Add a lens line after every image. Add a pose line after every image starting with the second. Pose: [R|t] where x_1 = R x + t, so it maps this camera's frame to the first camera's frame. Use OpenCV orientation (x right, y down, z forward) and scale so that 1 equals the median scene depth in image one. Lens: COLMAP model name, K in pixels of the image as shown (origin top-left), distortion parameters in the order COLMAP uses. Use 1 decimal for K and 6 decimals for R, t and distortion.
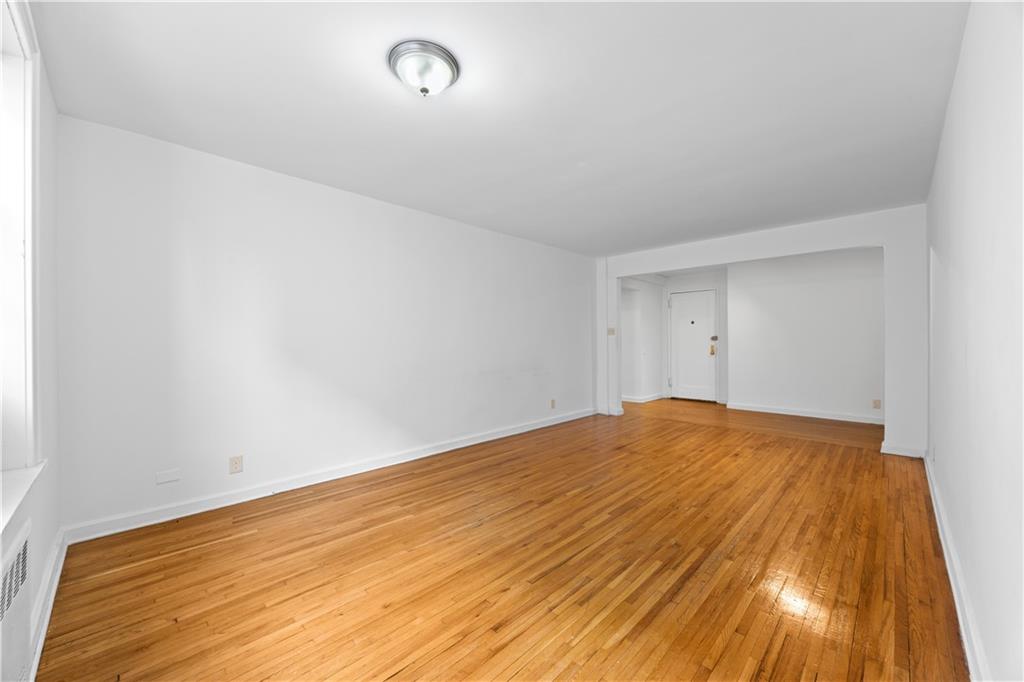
lens RADIAL K [[393.9, 0, 509.8], [0, 393.9, 346.9], [0, 0, 1]] dist [0.000472, 0.000180]
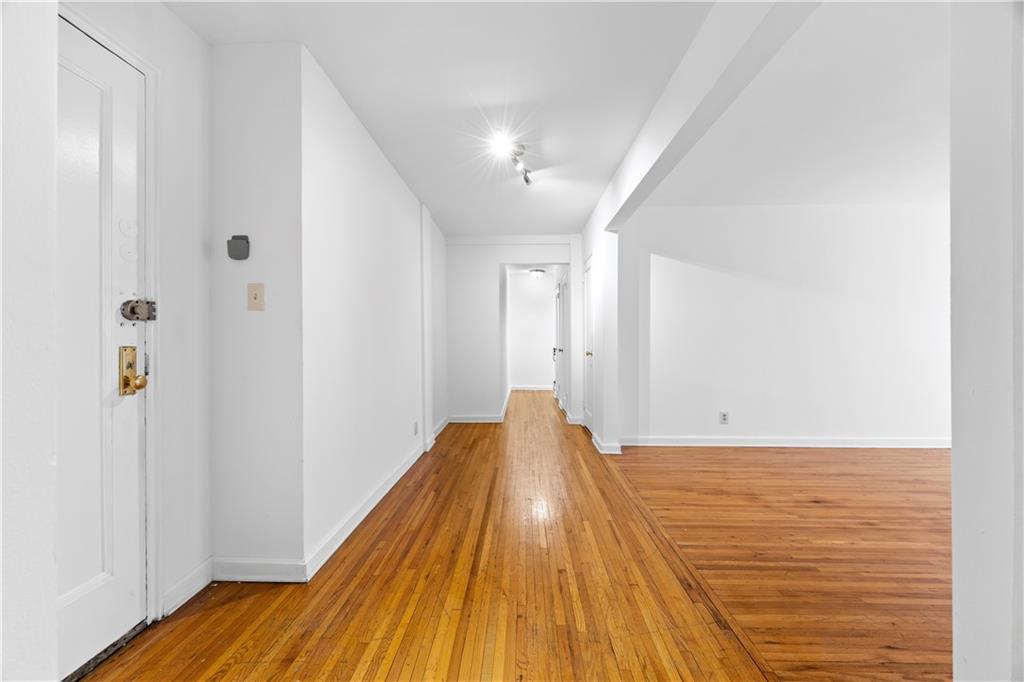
lens RADIAL K [[393.9, 0, 509.8], [0, 393.9, 346.9], [0, 0, 1]] dist [0.000472, 0.000180]
pose [[-0.681254, -0.007385, 0.732010, 0.236721], [0.008553, 0.999801, 0.018046, -0.005106], [-0.731997, 0.018555, -0.681055, 0.996011]]
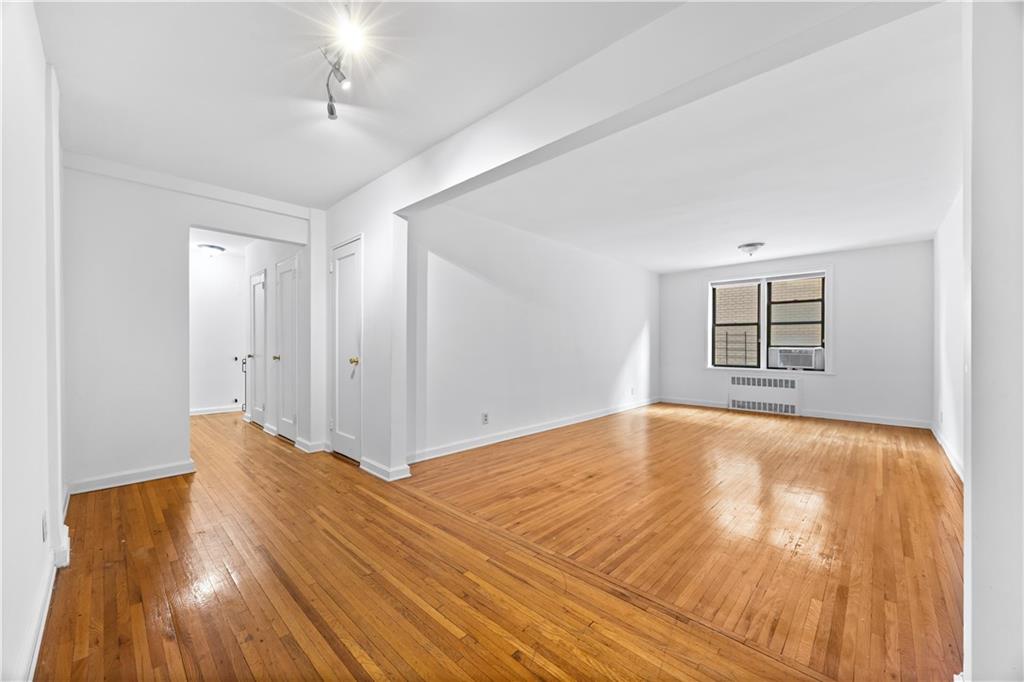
lens RADIAL K [[393.9, 0, 509.8], [0, 393.9, 346.9], [0, 0, 1]] dist [0.000472, 0.000180]
pose [[-0.999799, -0.000024, -0.020044, 0.411340], [-0.000212, 0.999956, 0.009405, -0.004760], [0.020043, 0.009407, -0.999755, 0.987526]]
